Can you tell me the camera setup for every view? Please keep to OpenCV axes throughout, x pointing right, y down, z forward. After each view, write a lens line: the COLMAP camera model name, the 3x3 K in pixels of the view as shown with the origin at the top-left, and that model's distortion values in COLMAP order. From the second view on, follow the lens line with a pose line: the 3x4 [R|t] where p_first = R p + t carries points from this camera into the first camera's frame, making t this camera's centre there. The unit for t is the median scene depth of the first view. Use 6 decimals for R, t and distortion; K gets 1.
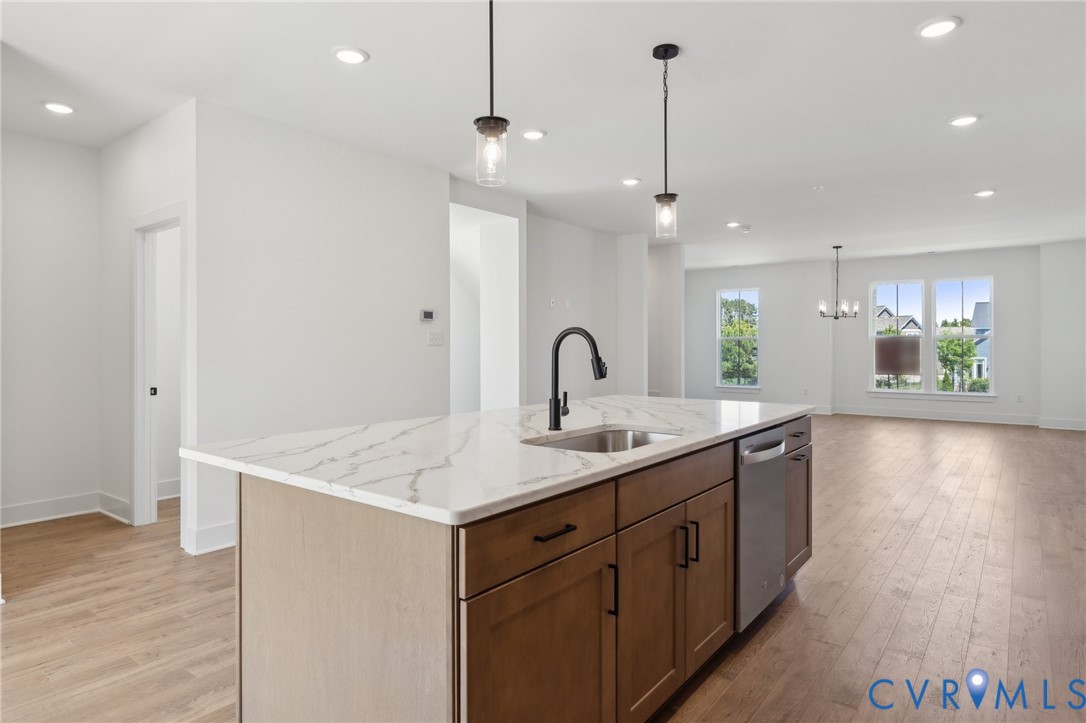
lens RADIAL K [[644.2, 0, 540.8], [0, 644.2, 347.3], [0, 0, 1]] dist [0.000495, -0.000024]
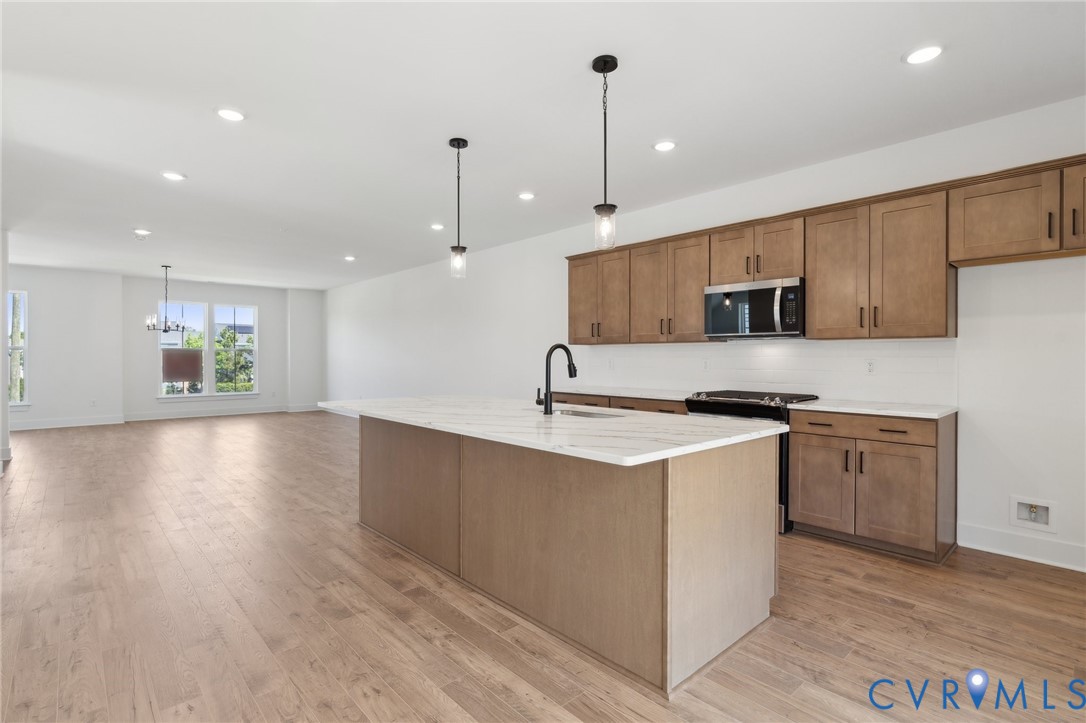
lens RADIAL K [[513.1, 0, 543.0], [0, 513.1, 361.5], [0, 0, 1]] dist [0.000420, 0.000066]
pose [[0.175801, -0.006995, 0.984401, -0.302091], [0.001420, 0.999976, 0.006852, 0.000552], [-0.984425, 0.000193, 0.175807, 0.225818]]
